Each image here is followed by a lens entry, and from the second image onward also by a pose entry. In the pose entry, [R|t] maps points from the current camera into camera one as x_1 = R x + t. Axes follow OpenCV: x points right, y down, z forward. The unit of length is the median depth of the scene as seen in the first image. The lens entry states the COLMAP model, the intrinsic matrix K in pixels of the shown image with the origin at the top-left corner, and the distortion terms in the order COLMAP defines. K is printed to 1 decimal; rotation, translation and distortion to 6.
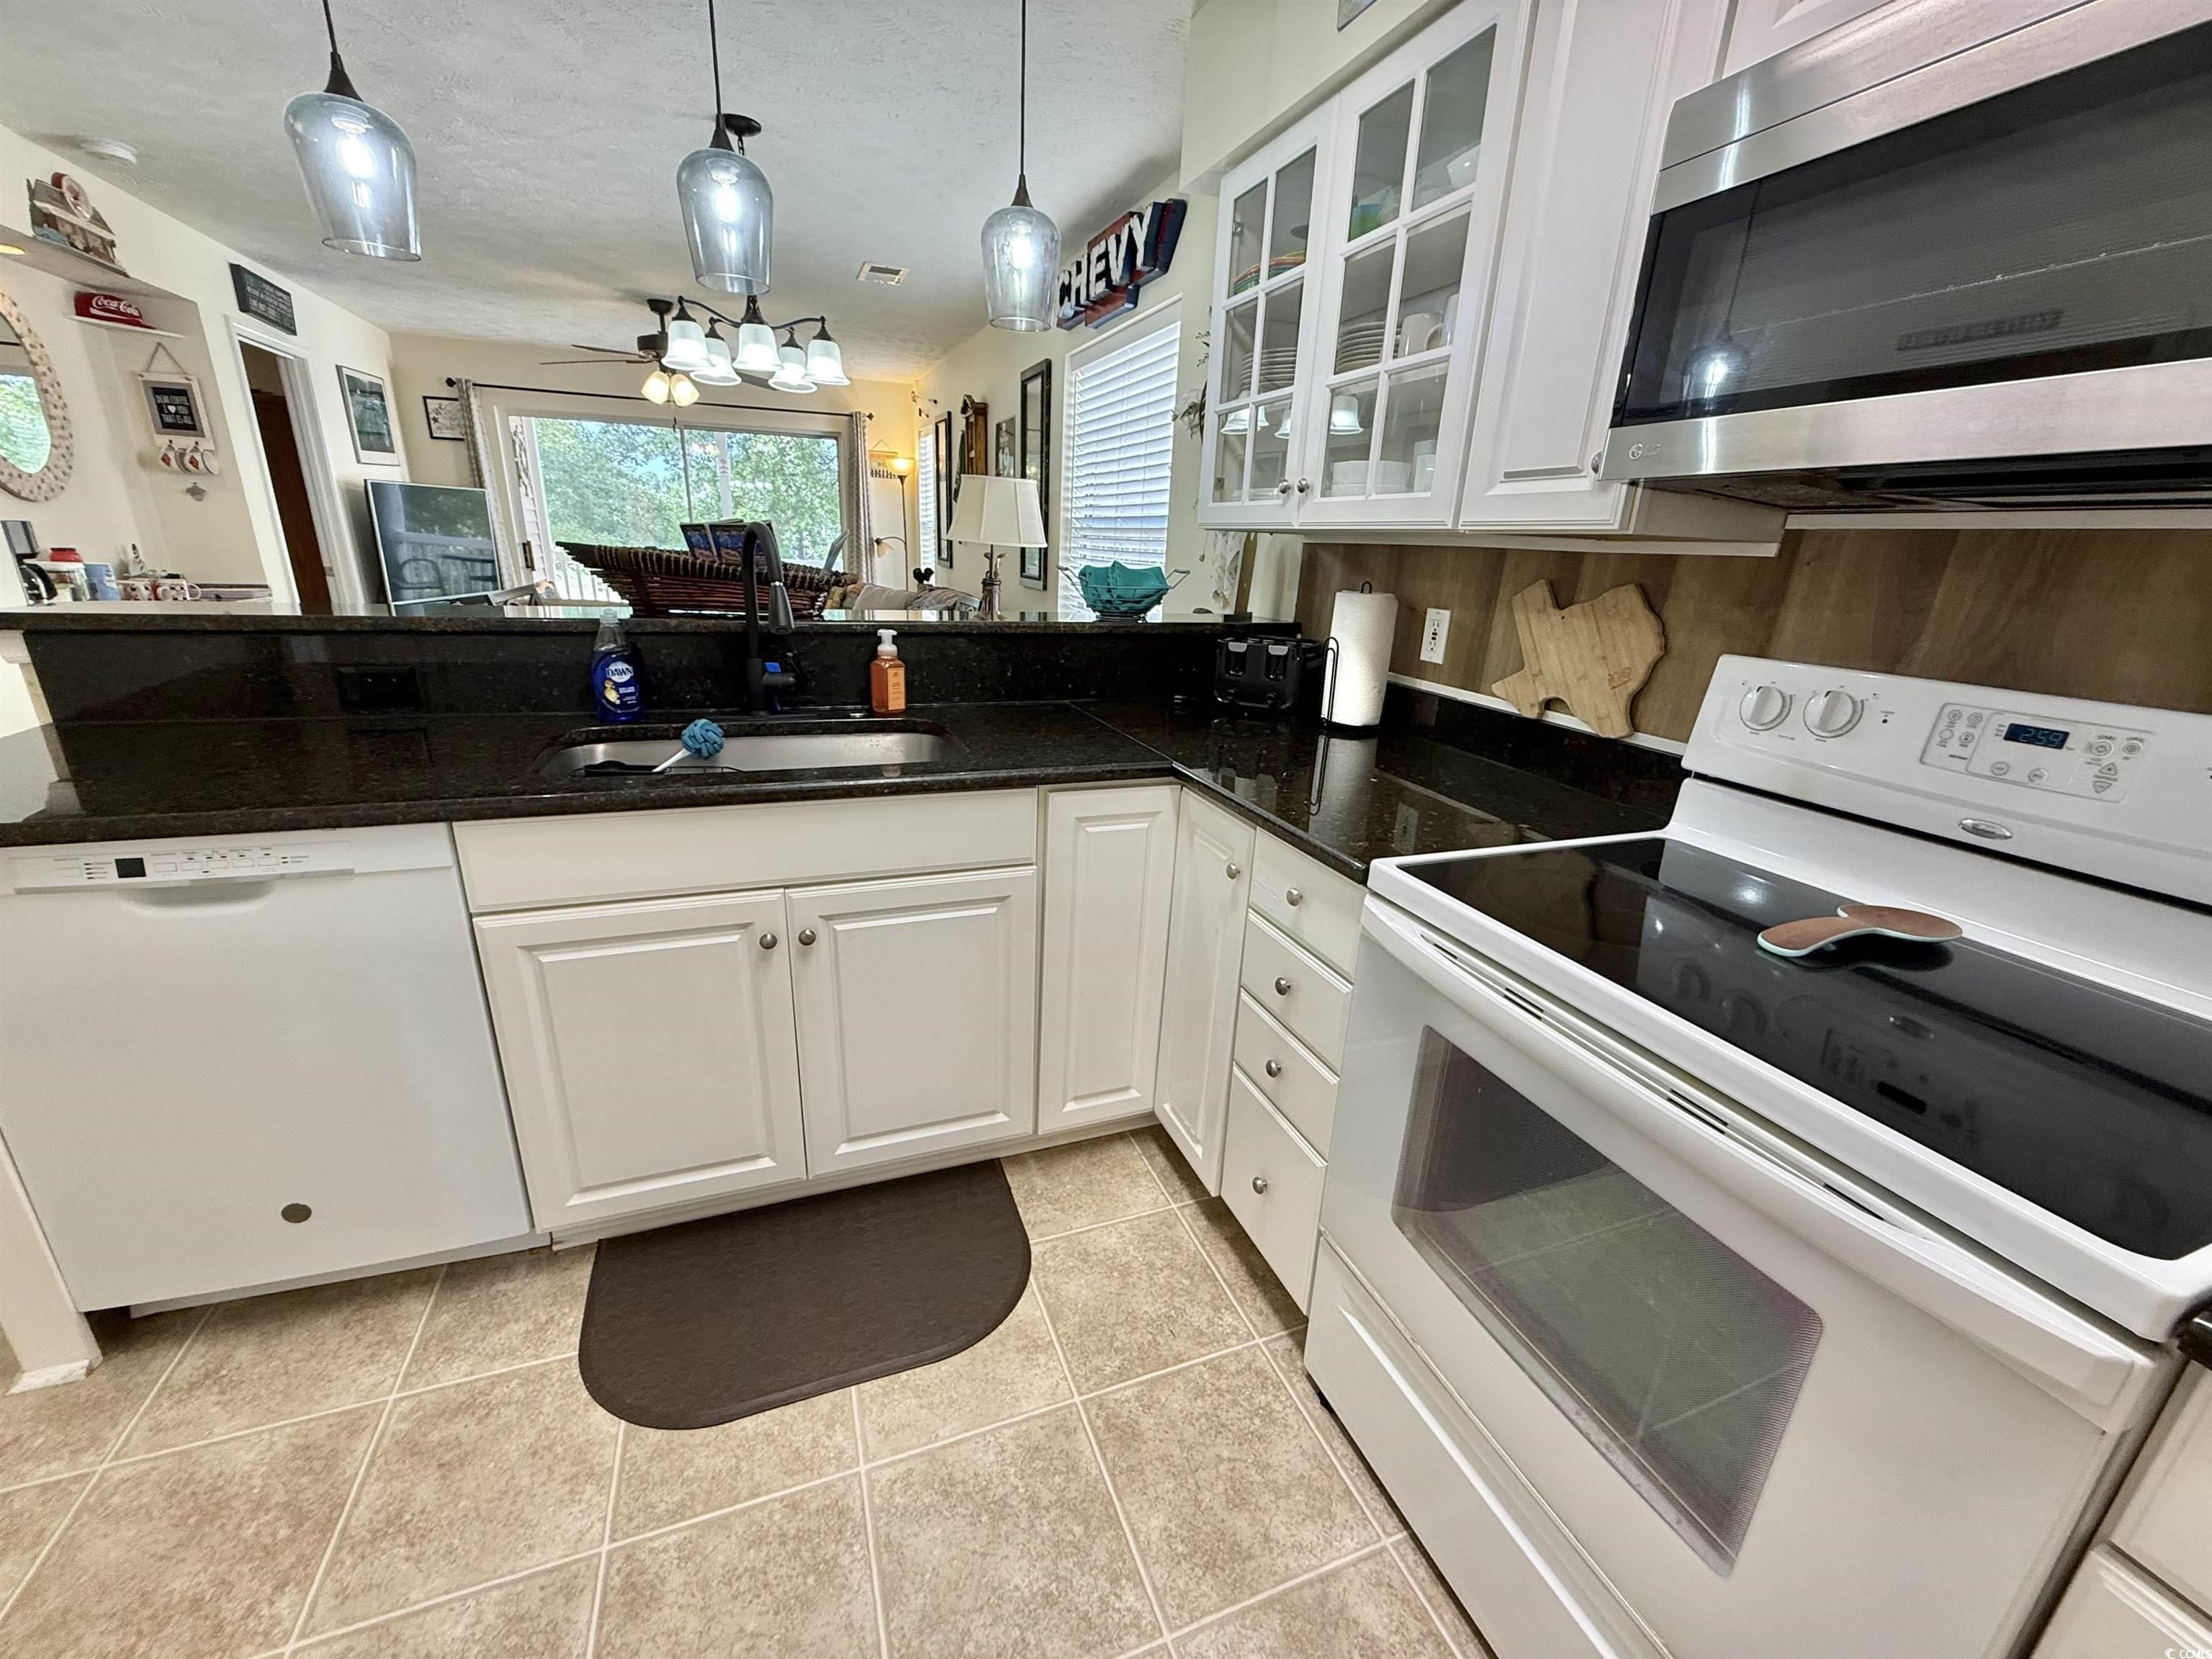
lens RADIAL K [[881.2, 0, 1095.1], [0, 881.2, 822.5], [0, 0, 1]] dist [-0.001394, -0.000312]
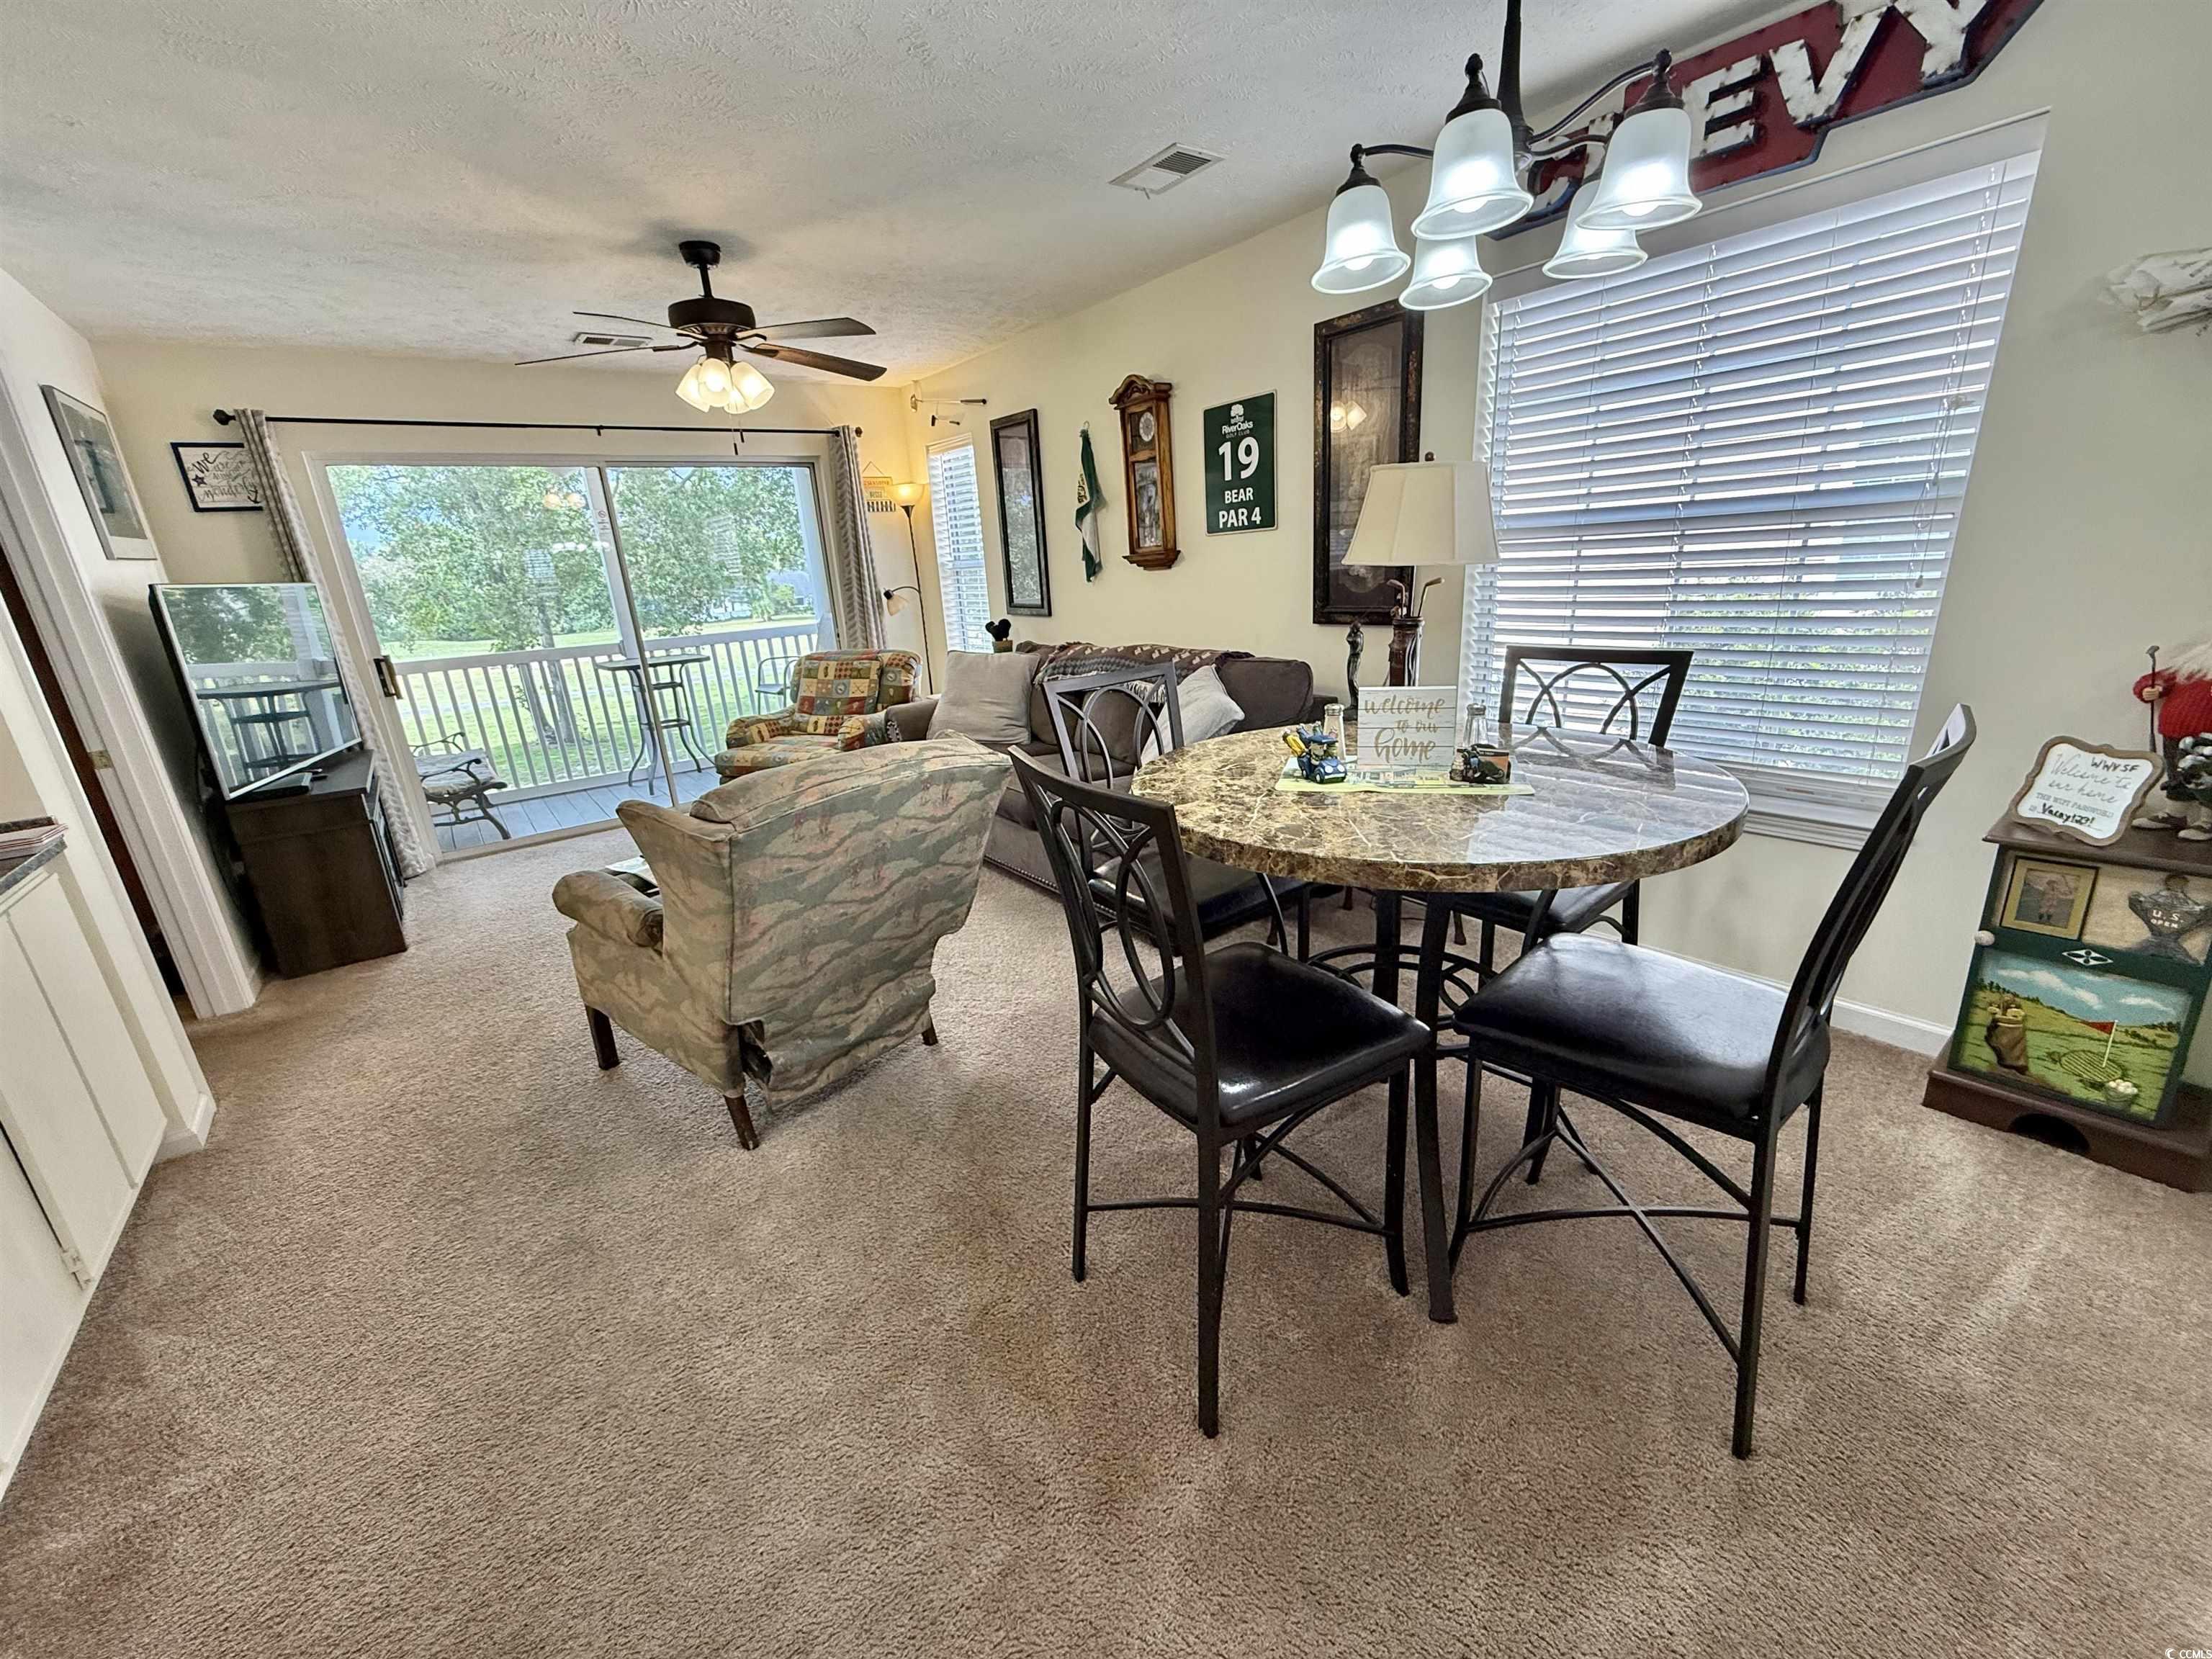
lens RADIAL K [[881.2, 0, 1107.7], [0, 881.2, 831.5], [0, 0, 1]] dist [-0.001394, -0.000312]
pose [[0.952723, -0.182477, 0.242940, -0.669419], [0.185658, 0.982564, 0.009943, -0.207939], [-0.240519, 0.035631, 0.969990, 0.514971]]
